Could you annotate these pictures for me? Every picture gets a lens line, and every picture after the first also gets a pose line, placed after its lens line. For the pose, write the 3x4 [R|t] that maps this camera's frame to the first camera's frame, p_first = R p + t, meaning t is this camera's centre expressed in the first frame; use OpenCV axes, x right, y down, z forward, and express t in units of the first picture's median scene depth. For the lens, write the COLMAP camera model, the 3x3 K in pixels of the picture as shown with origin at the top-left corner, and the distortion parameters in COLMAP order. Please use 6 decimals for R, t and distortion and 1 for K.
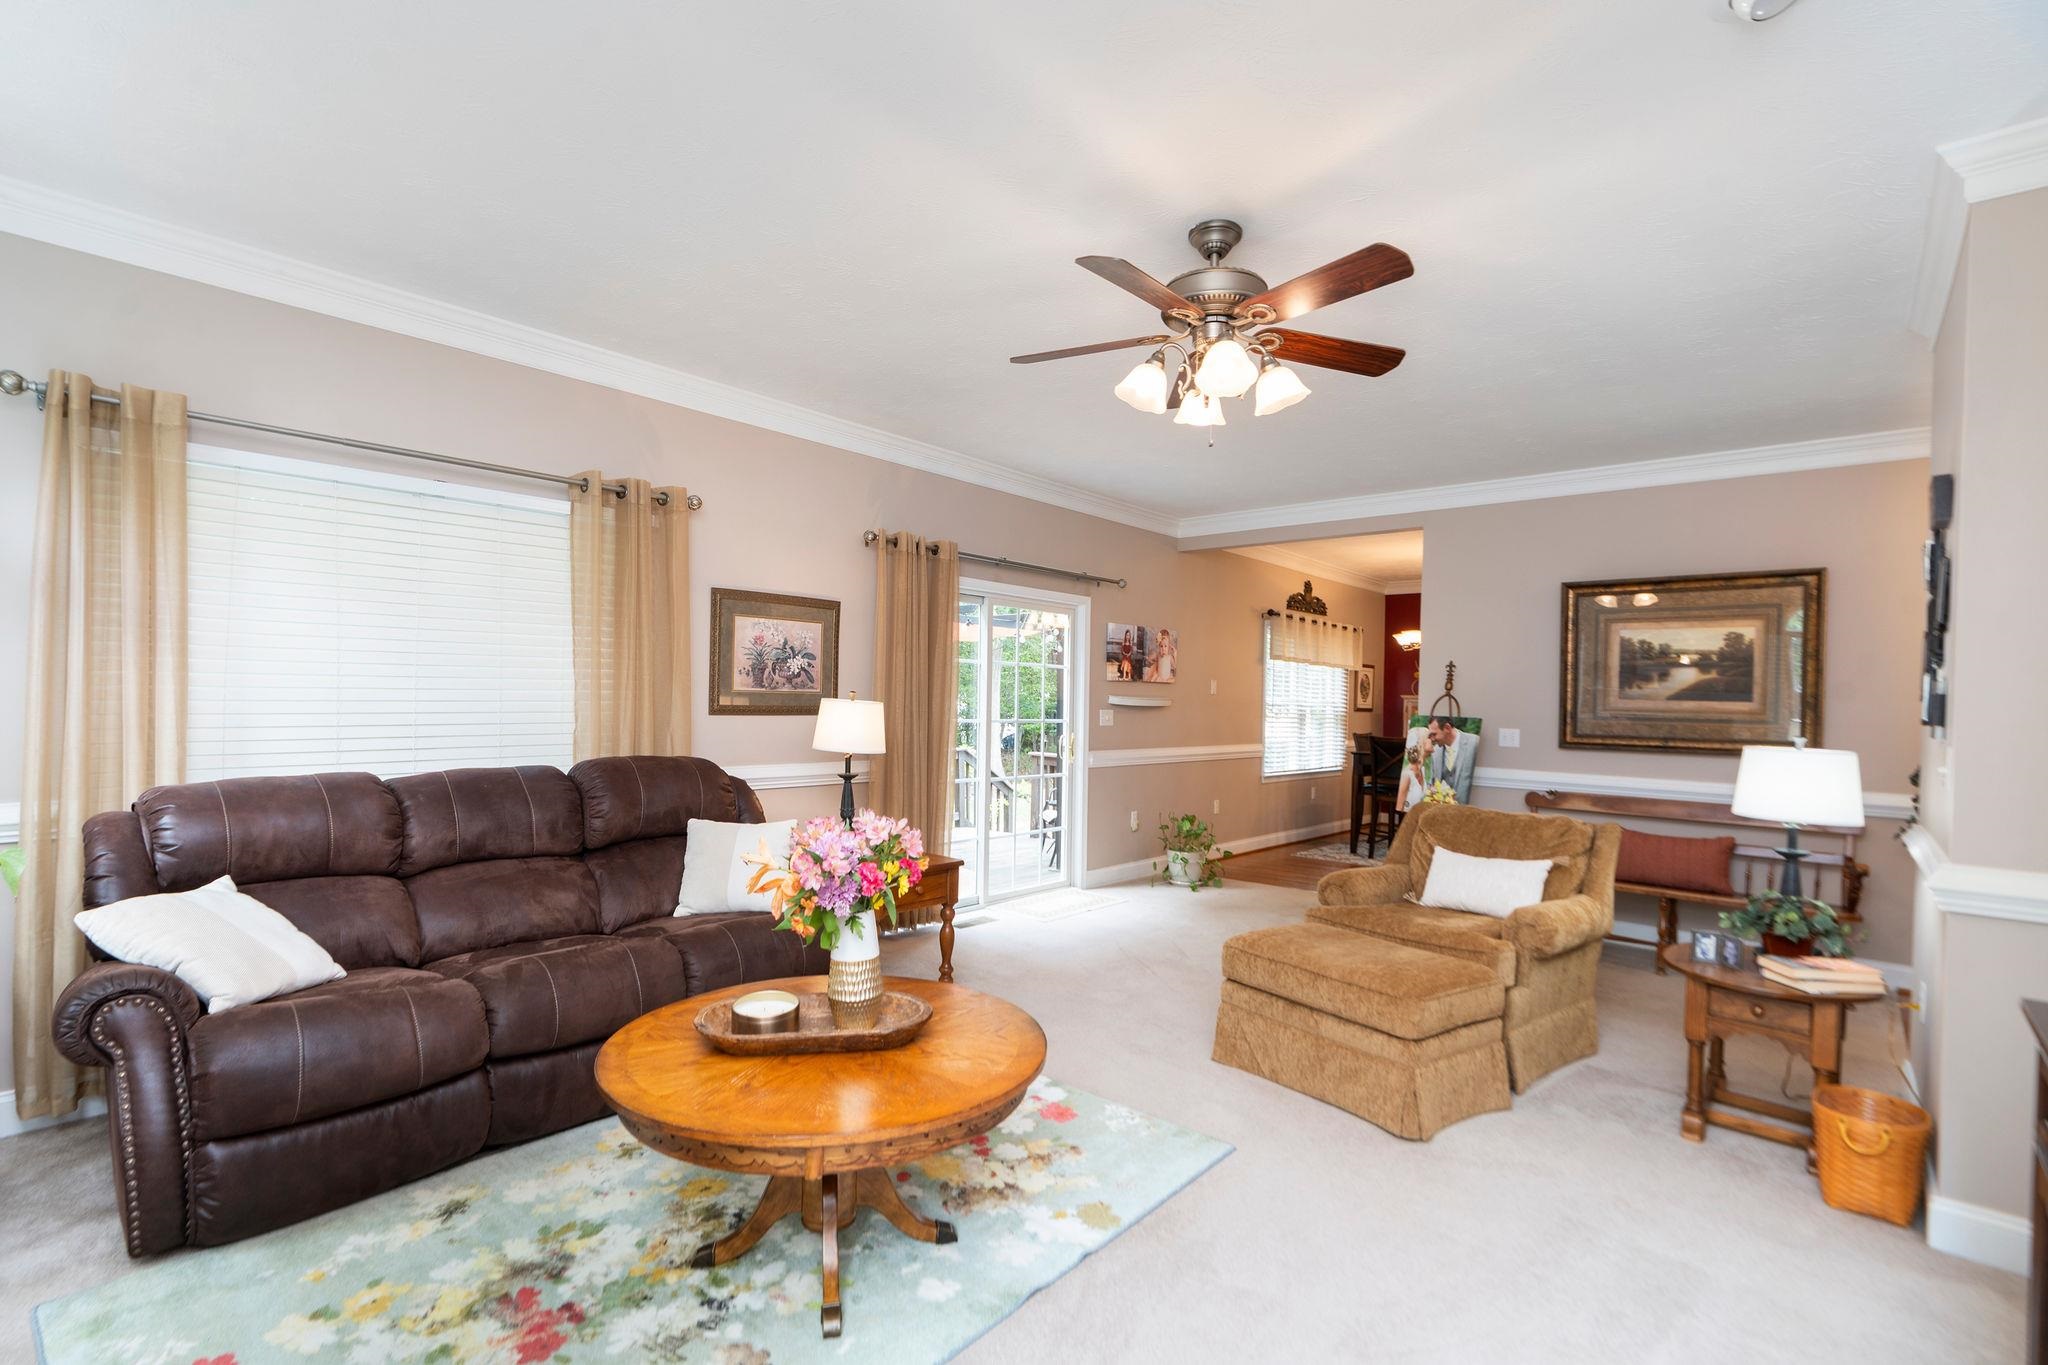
lens RADIAL K [[937.1, 0, 1024.6], [0, 937.1, 687.7], [0, 0, 1]] dist [-0.003056, -0.000201]
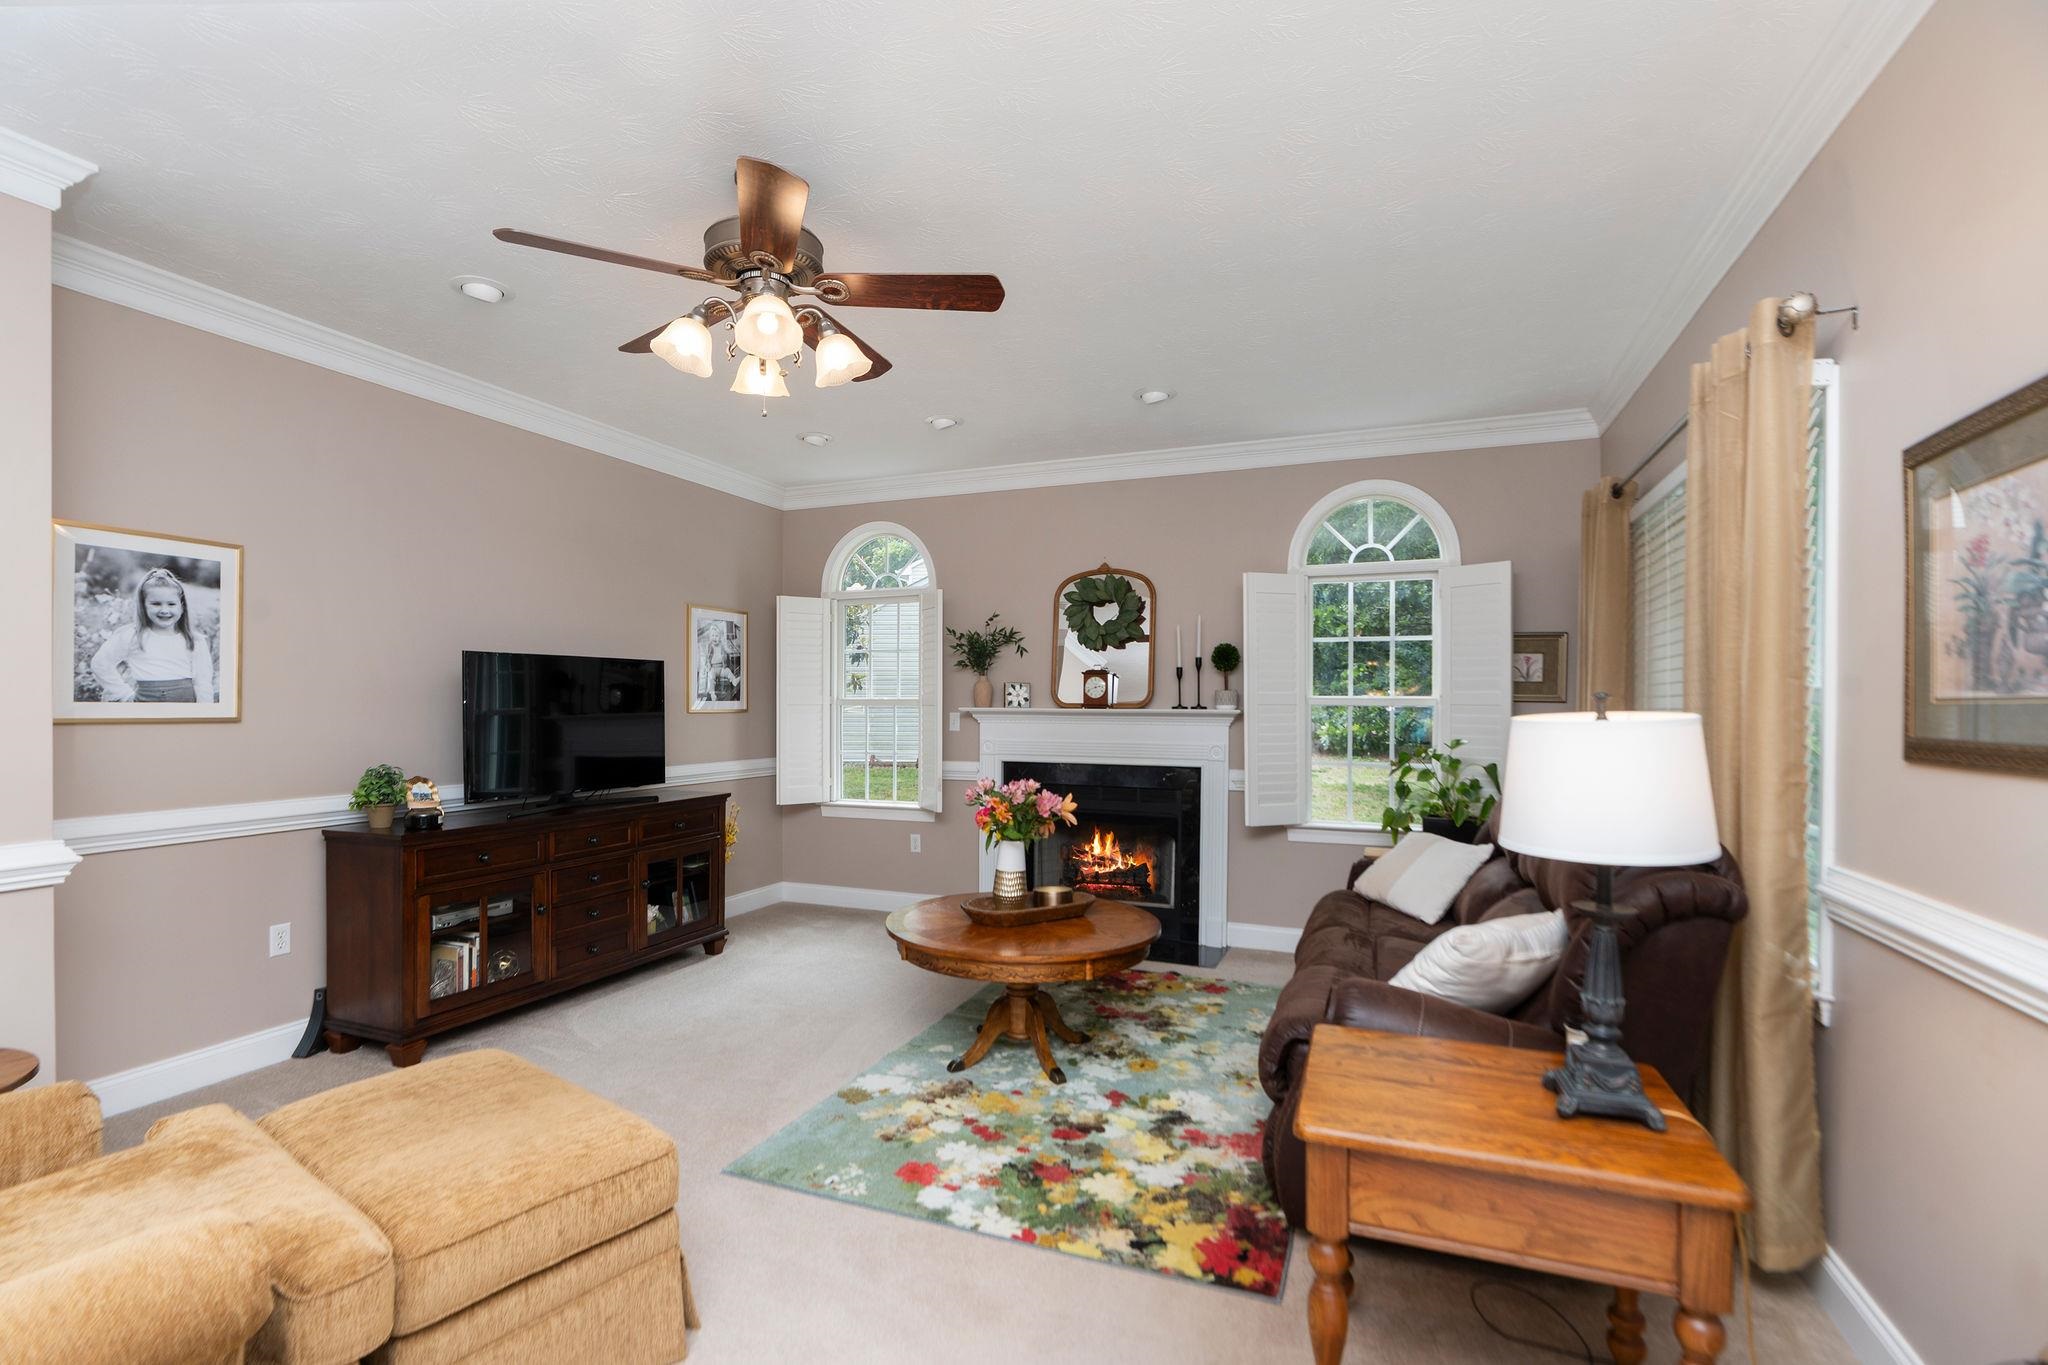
lens RADIAL K [[947.1, 0, 1027.2], [0, 947.1, 706.0], [0, 0, 1]] dist [-0.001525, -0.000102]
pose [[-0.941354, -0.019959, -0.336831, 0.284313], [-0.015229, 0.999745, -0.016679, 0.030912], [0.337078, -0.010571, -0.941417, 2.150877]]
